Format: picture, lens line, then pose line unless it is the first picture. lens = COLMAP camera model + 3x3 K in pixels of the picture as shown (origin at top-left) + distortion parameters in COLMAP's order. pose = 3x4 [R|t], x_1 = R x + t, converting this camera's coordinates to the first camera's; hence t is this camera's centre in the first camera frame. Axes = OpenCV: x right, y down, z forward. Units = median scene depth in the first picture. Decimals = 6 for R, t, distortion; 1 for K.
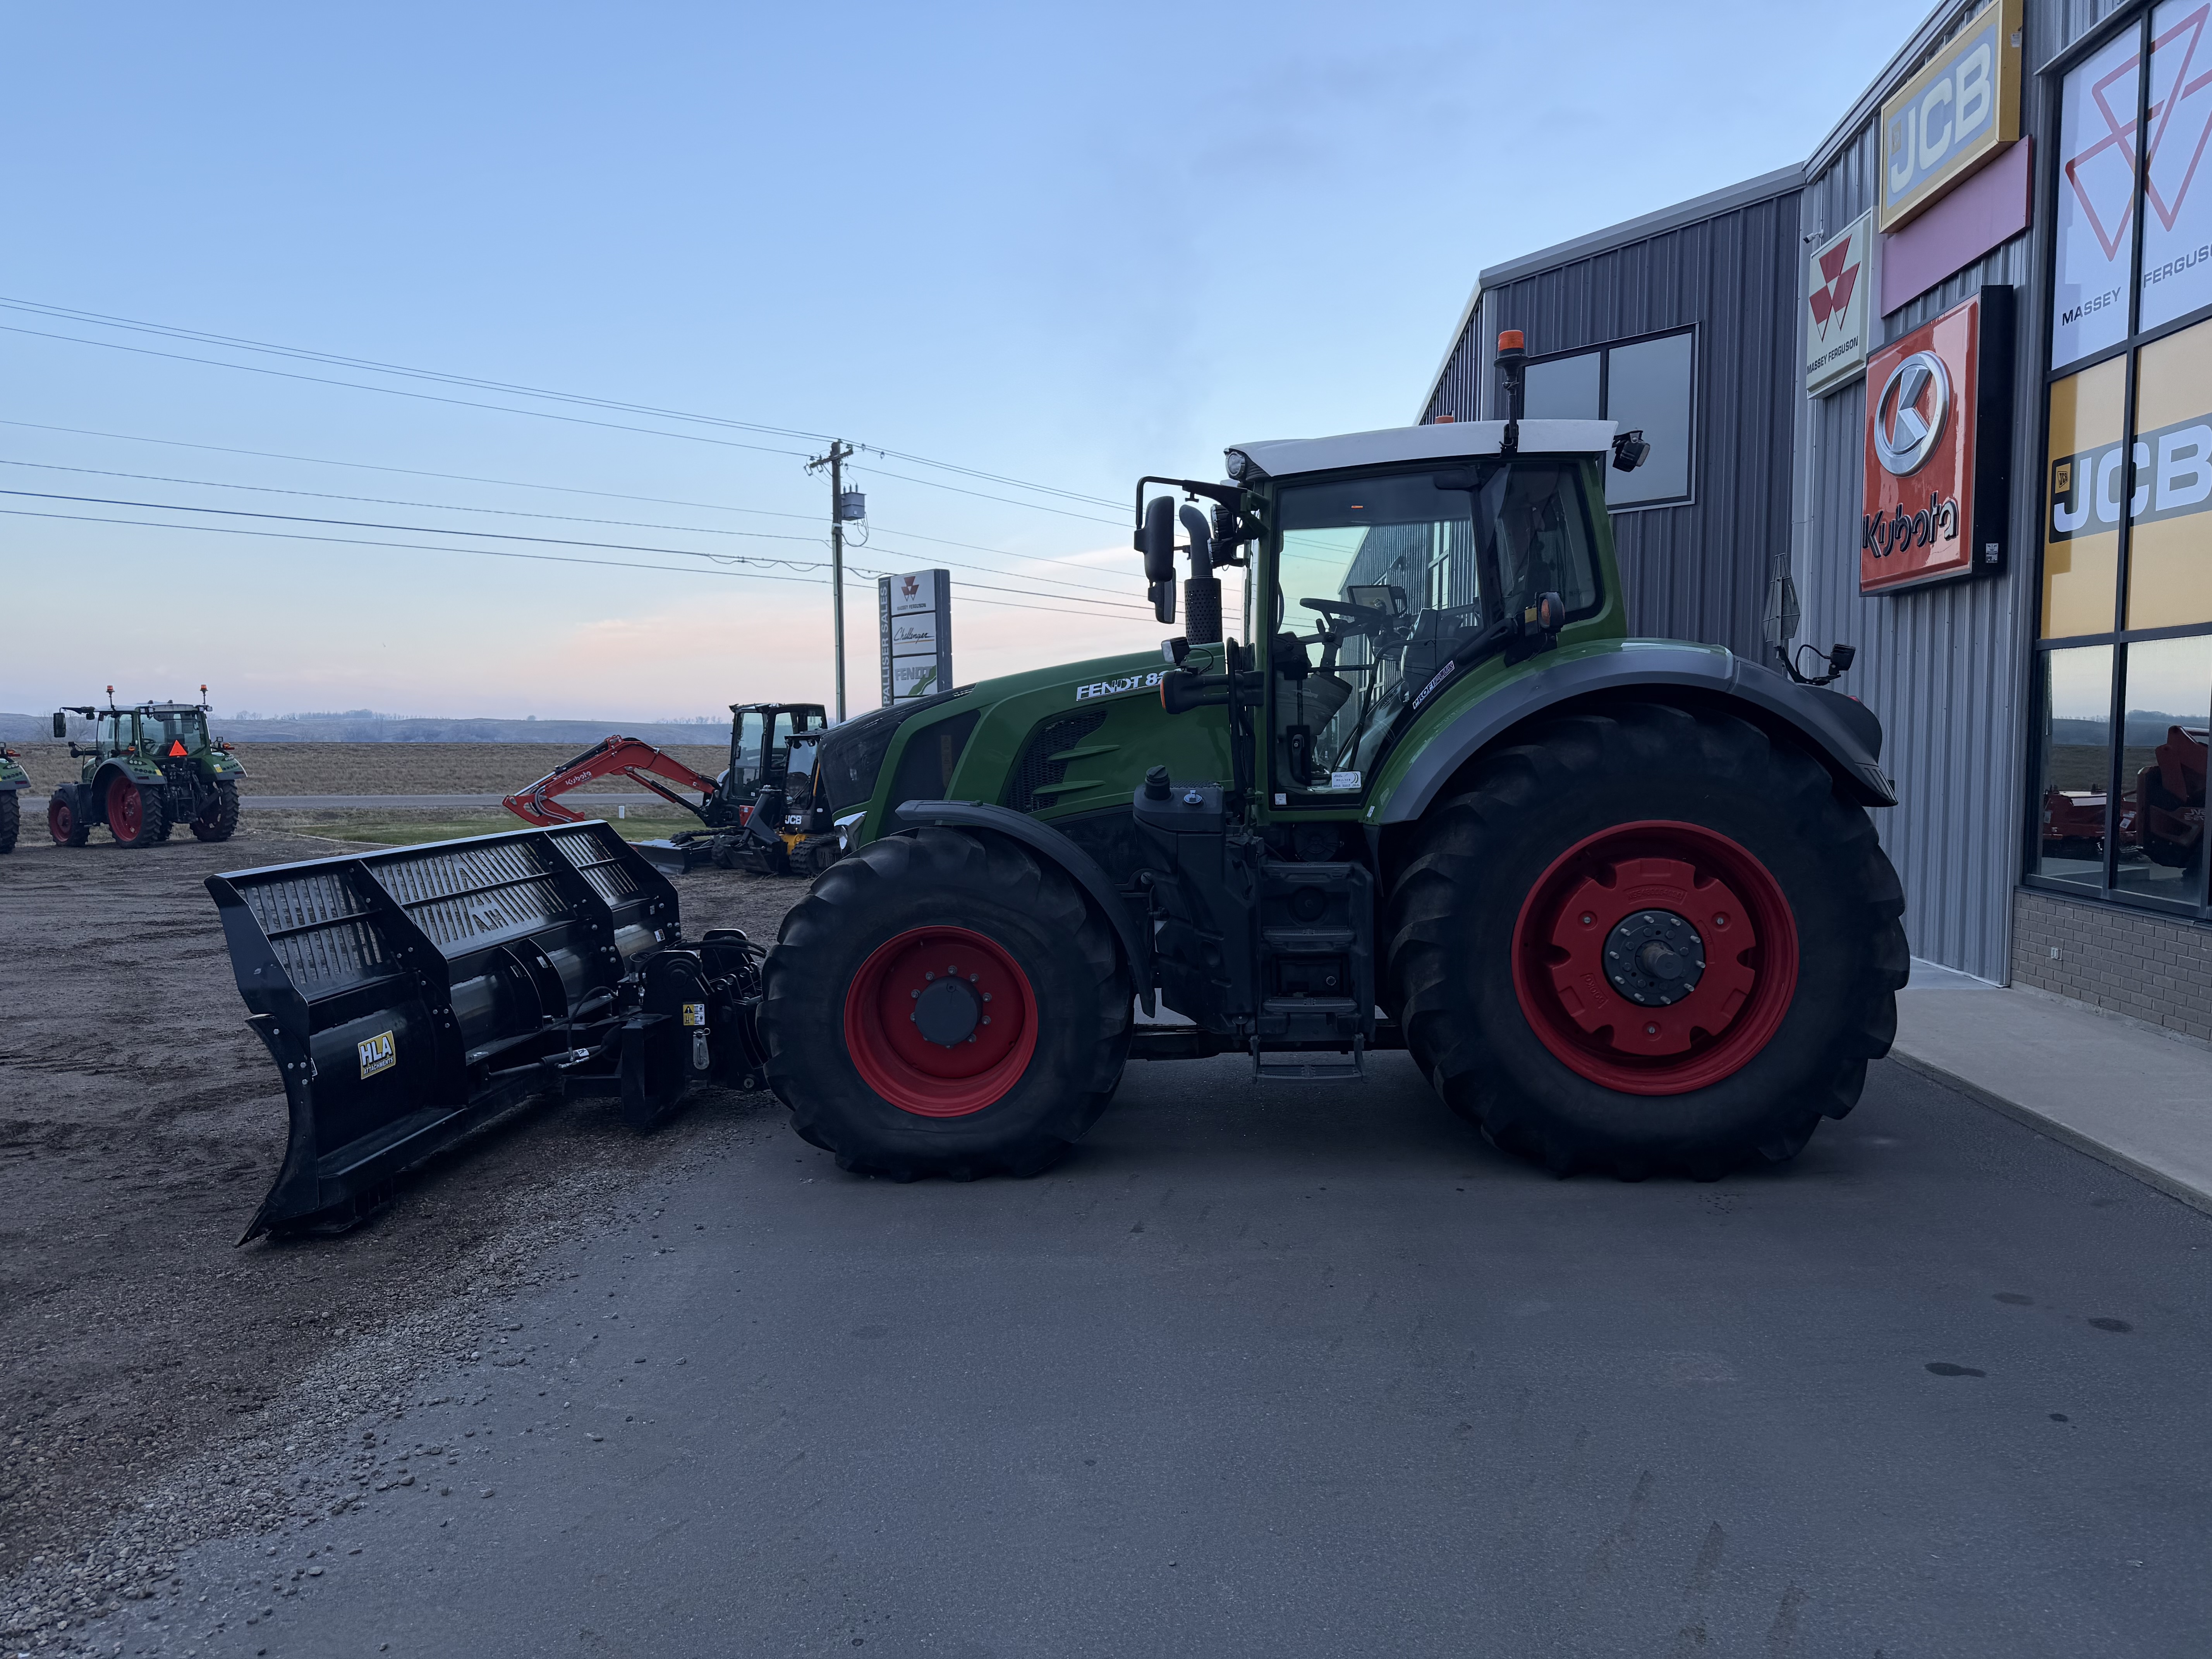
lens RADIAL K [[1562.2, 0, 1106.0], [0, 1562.2, 829.5], [0, 0, 1]] dist [0.033567, -0.036776]
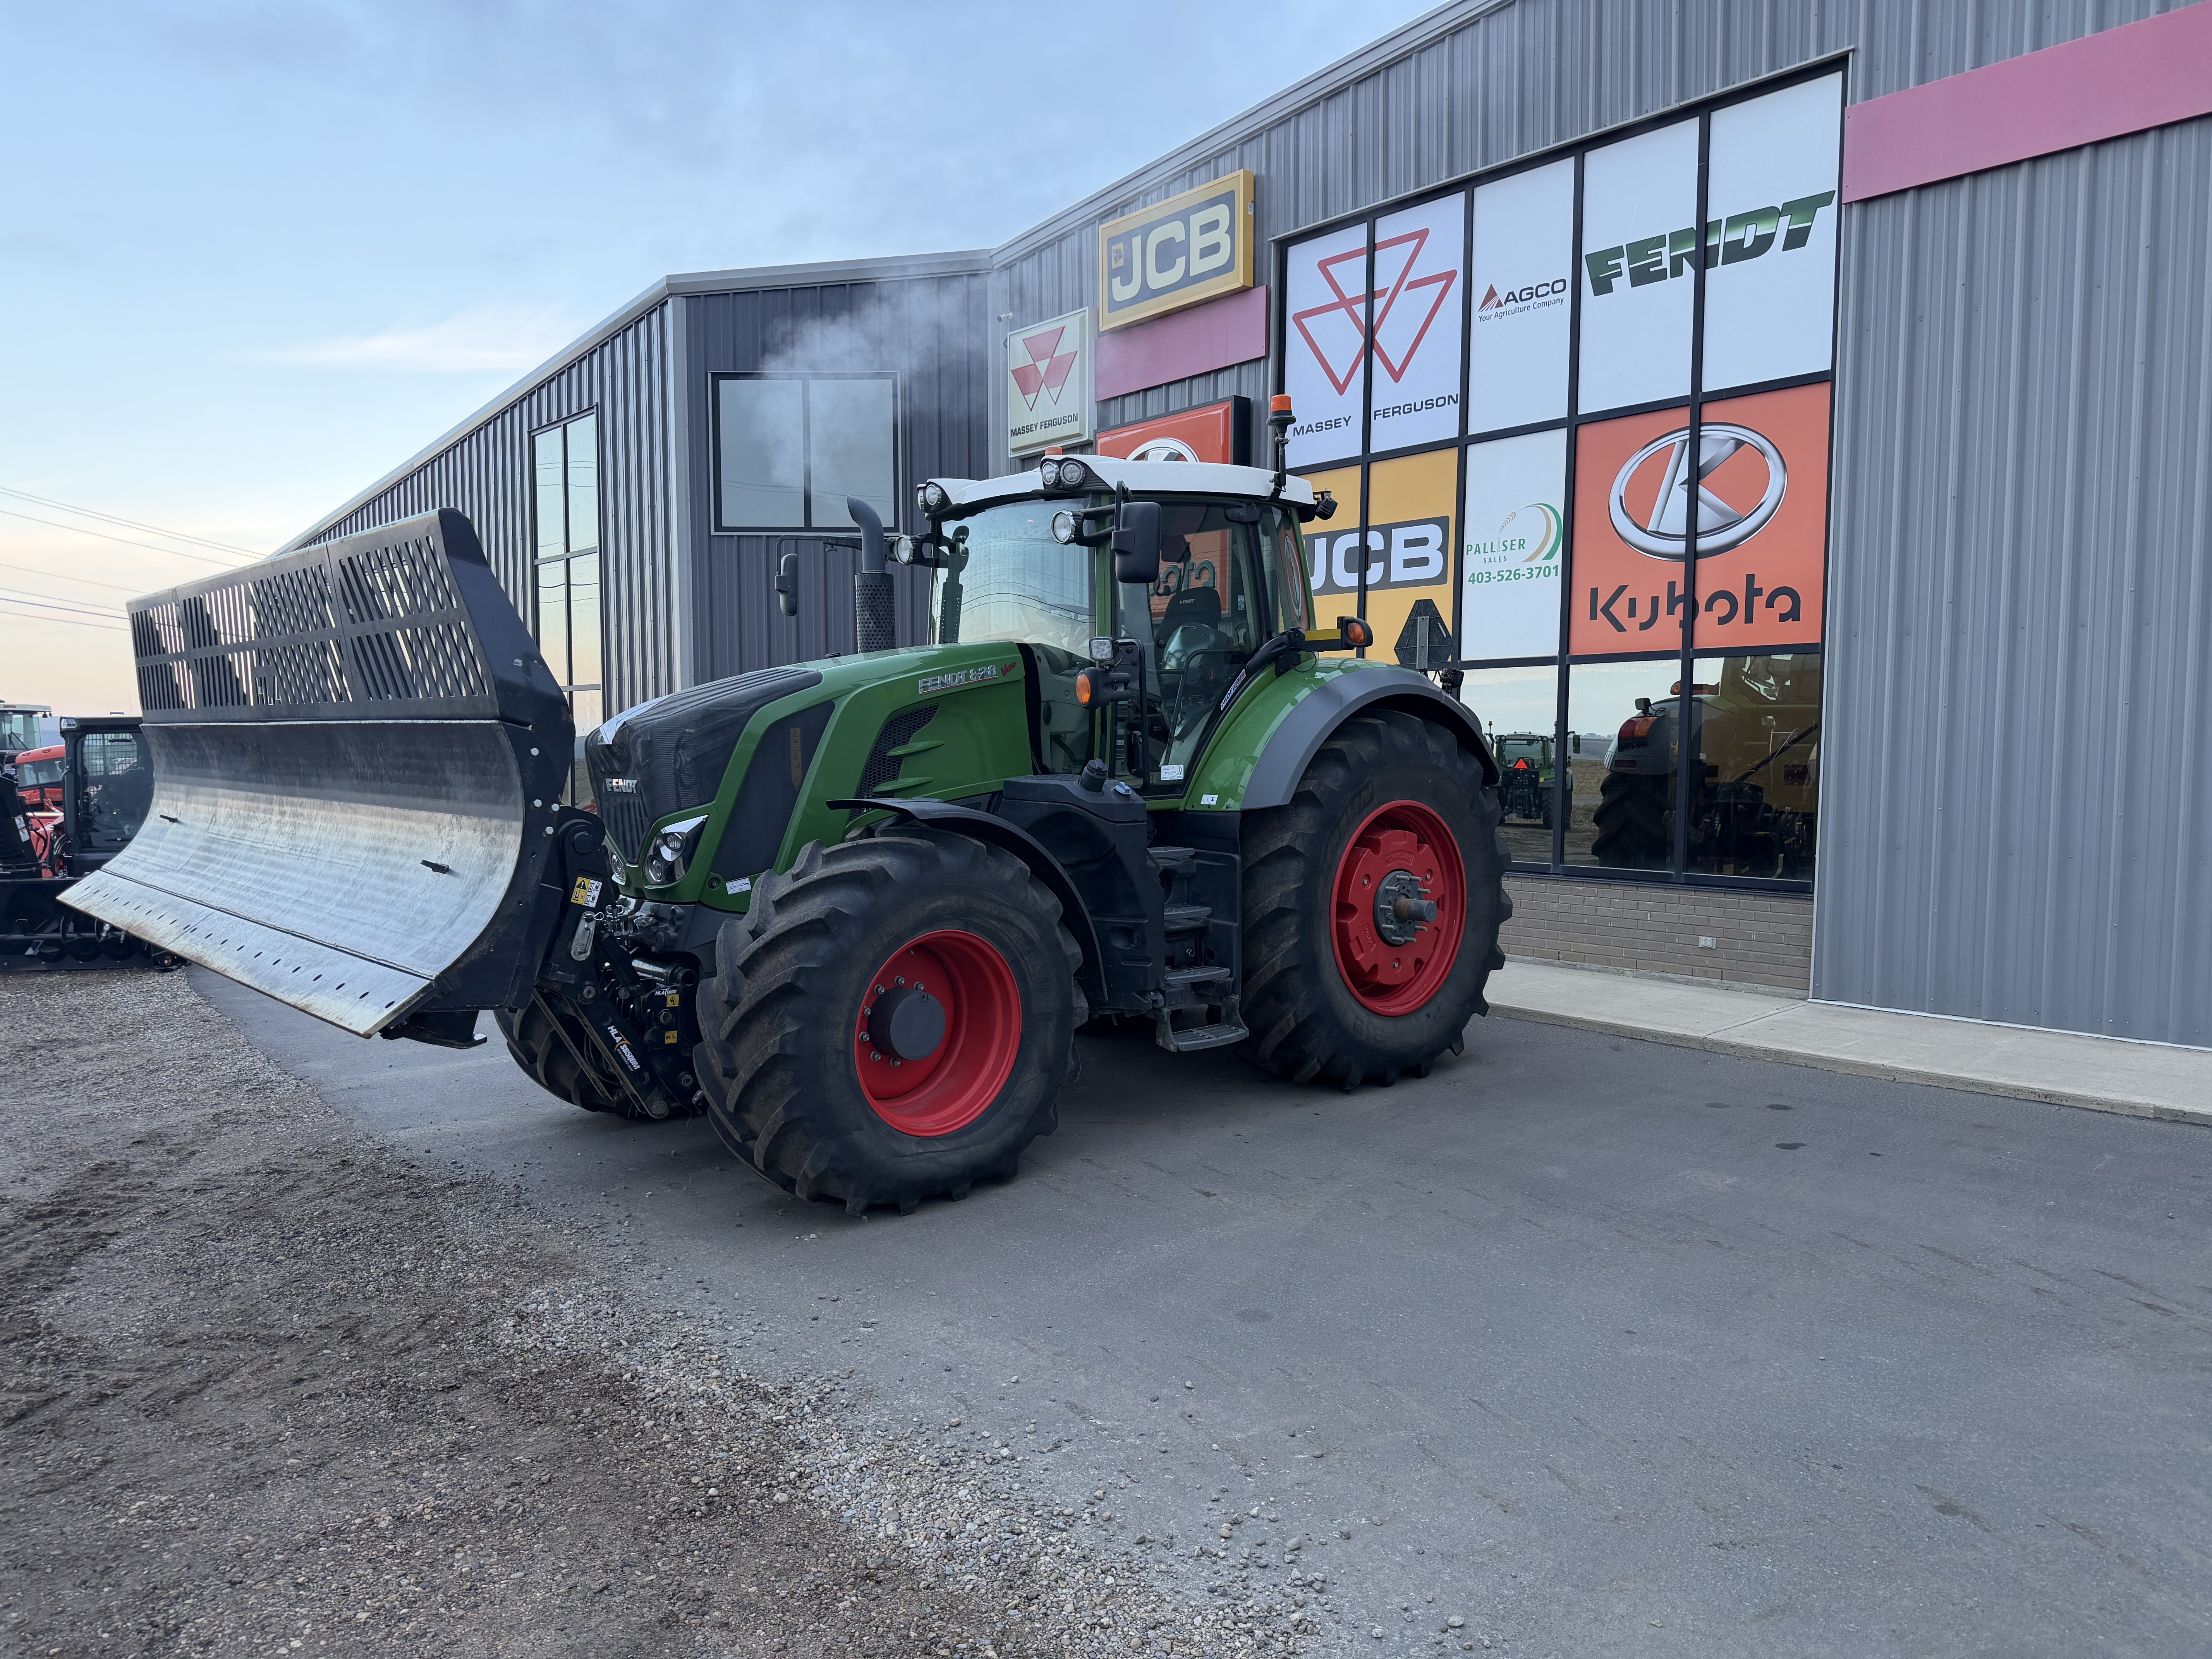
lens RADIAL K [[1551.8, 0, 1102.1], [0, 1551.8, 843.8], [0, 0, 1]] dist [0.071520, -0.126420]
pose [[0.708096, -0.040671, 0.704944, -0.621745], [0.042073, 0.998996, 0.015375, -0.000335], [-0.704862, 0.018772, 0.709096, 0.242587]]
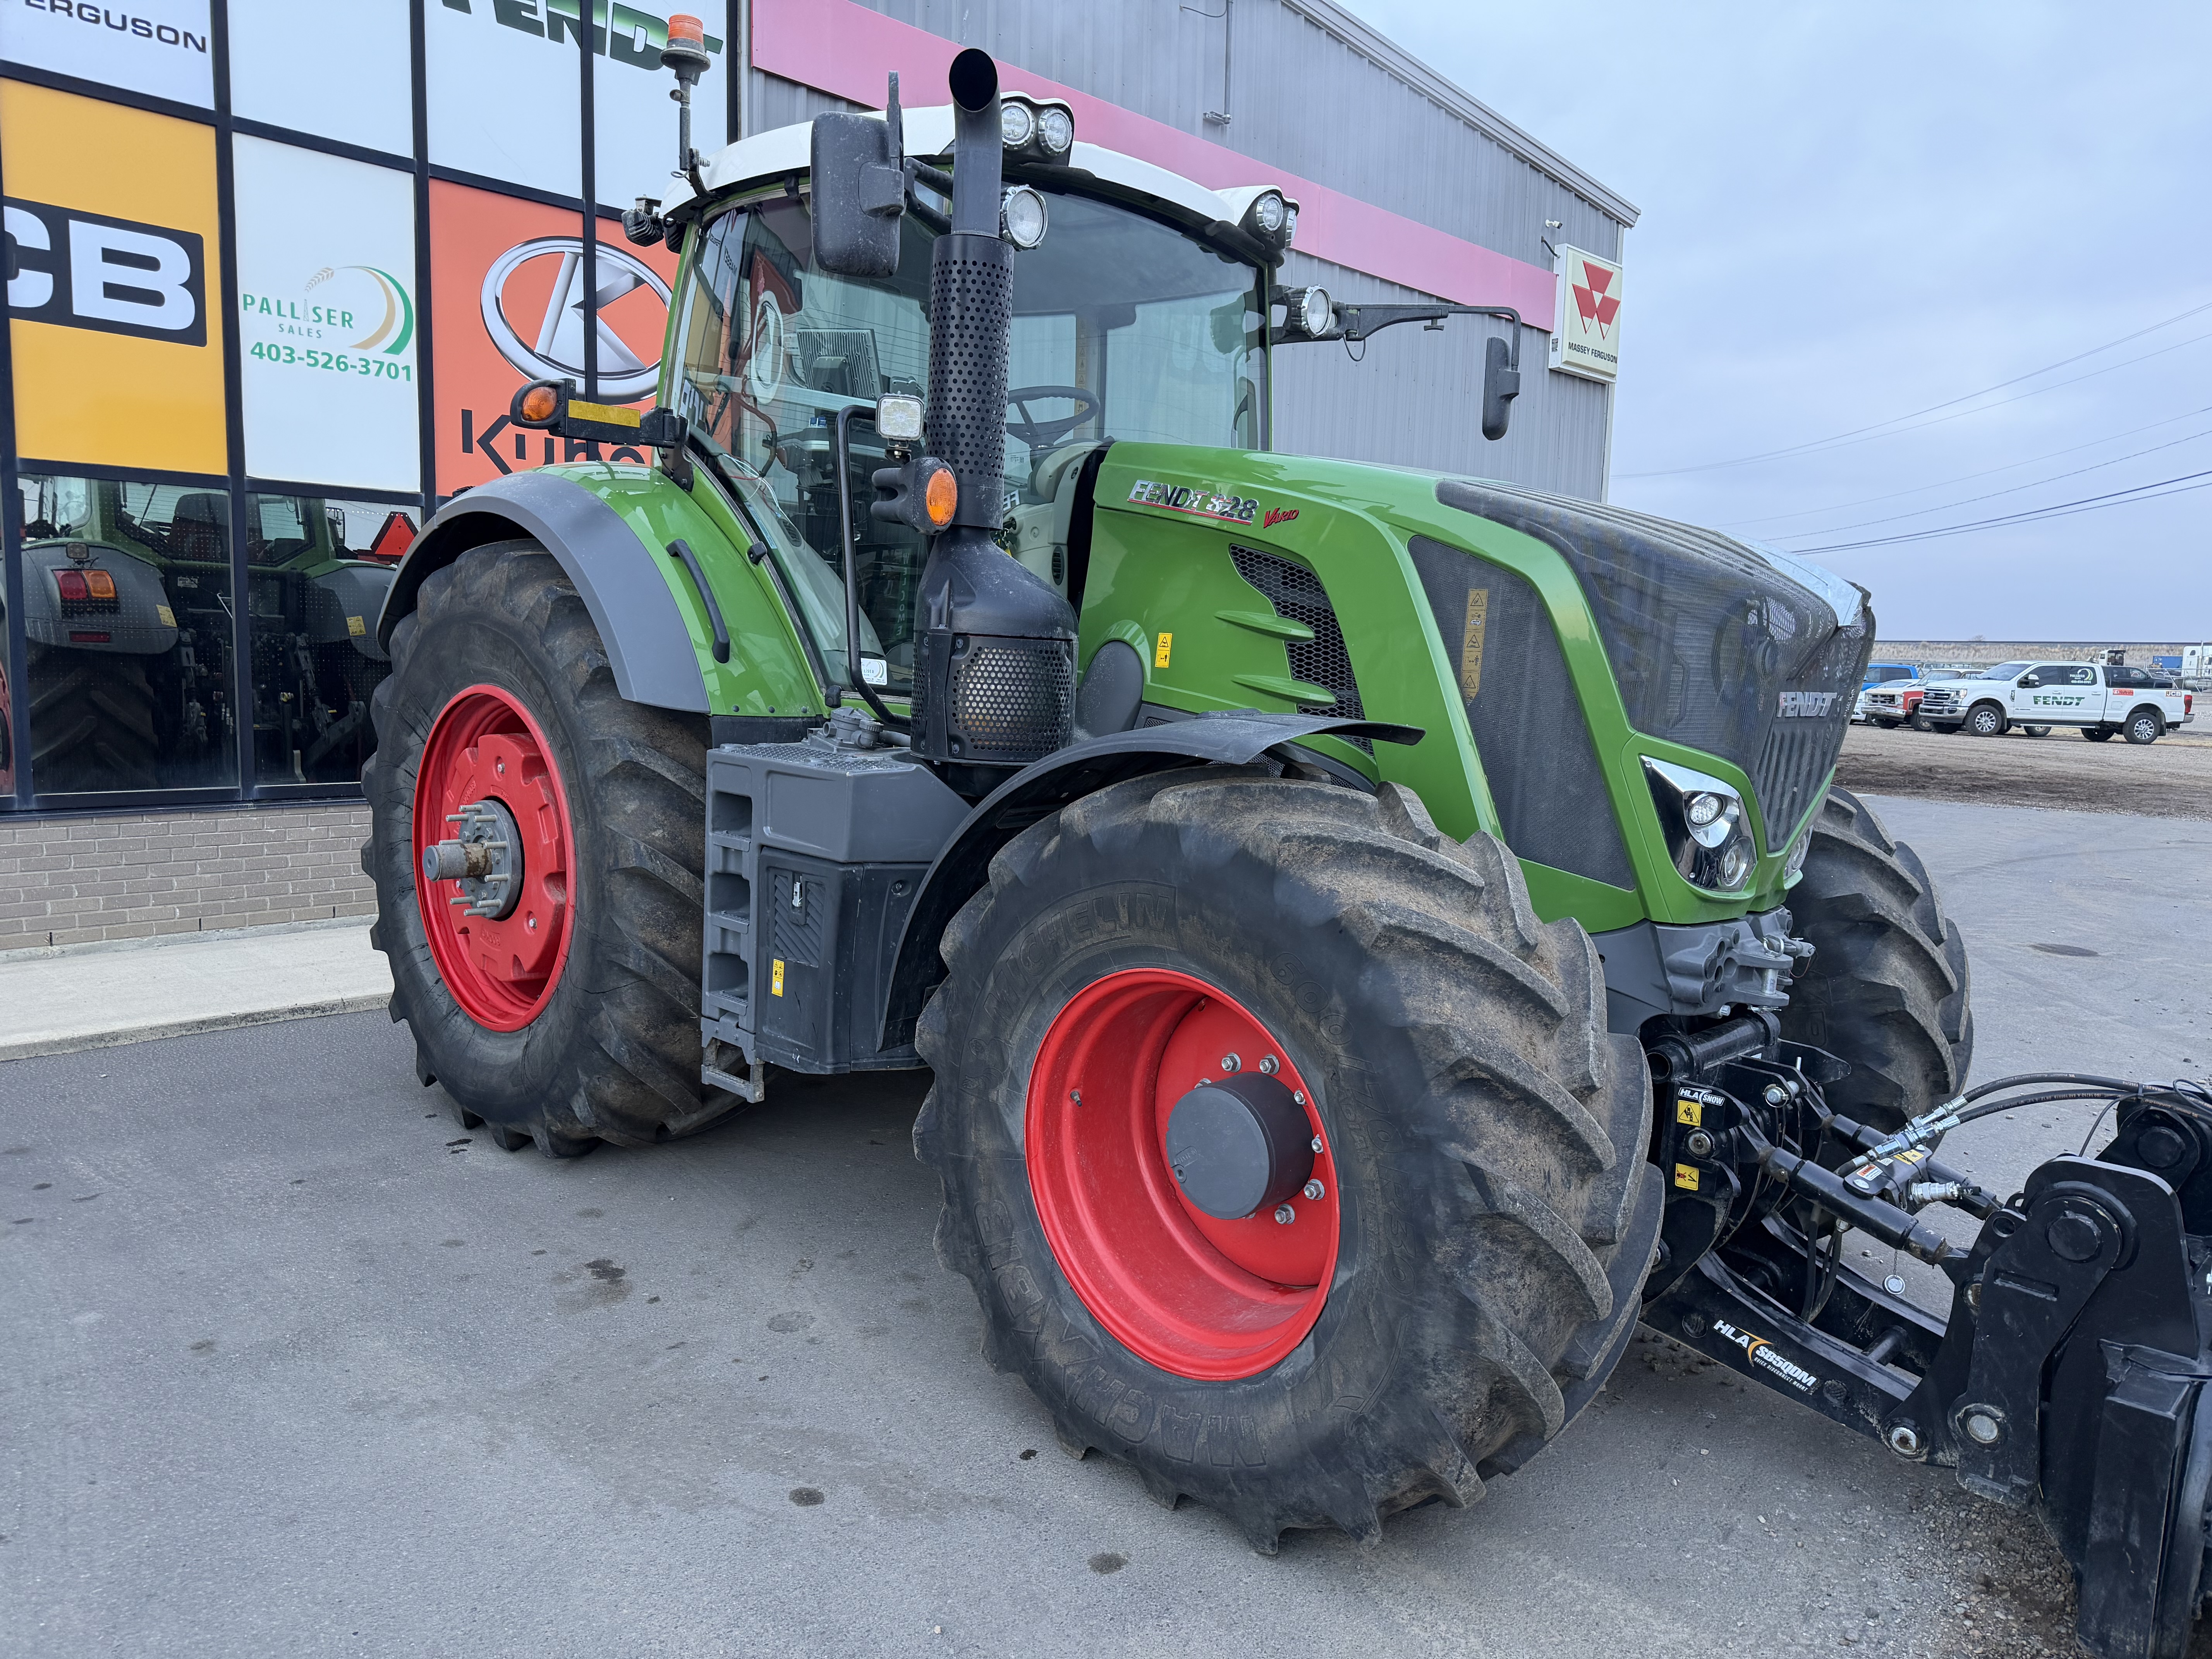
lens RADIAL K [[1562.2, 0, 1106.0], [0, 1562.2, 829.5], [0, 0, 1]] dist [0.033567, -0.036776]
pose [[-0.757696, -0.087660, 0.646693, -0.326480], [0.017880, 0.987777, 0.154843, -0.071908], [-0.652362, 0.128887, -0.746868, 1.575990]]
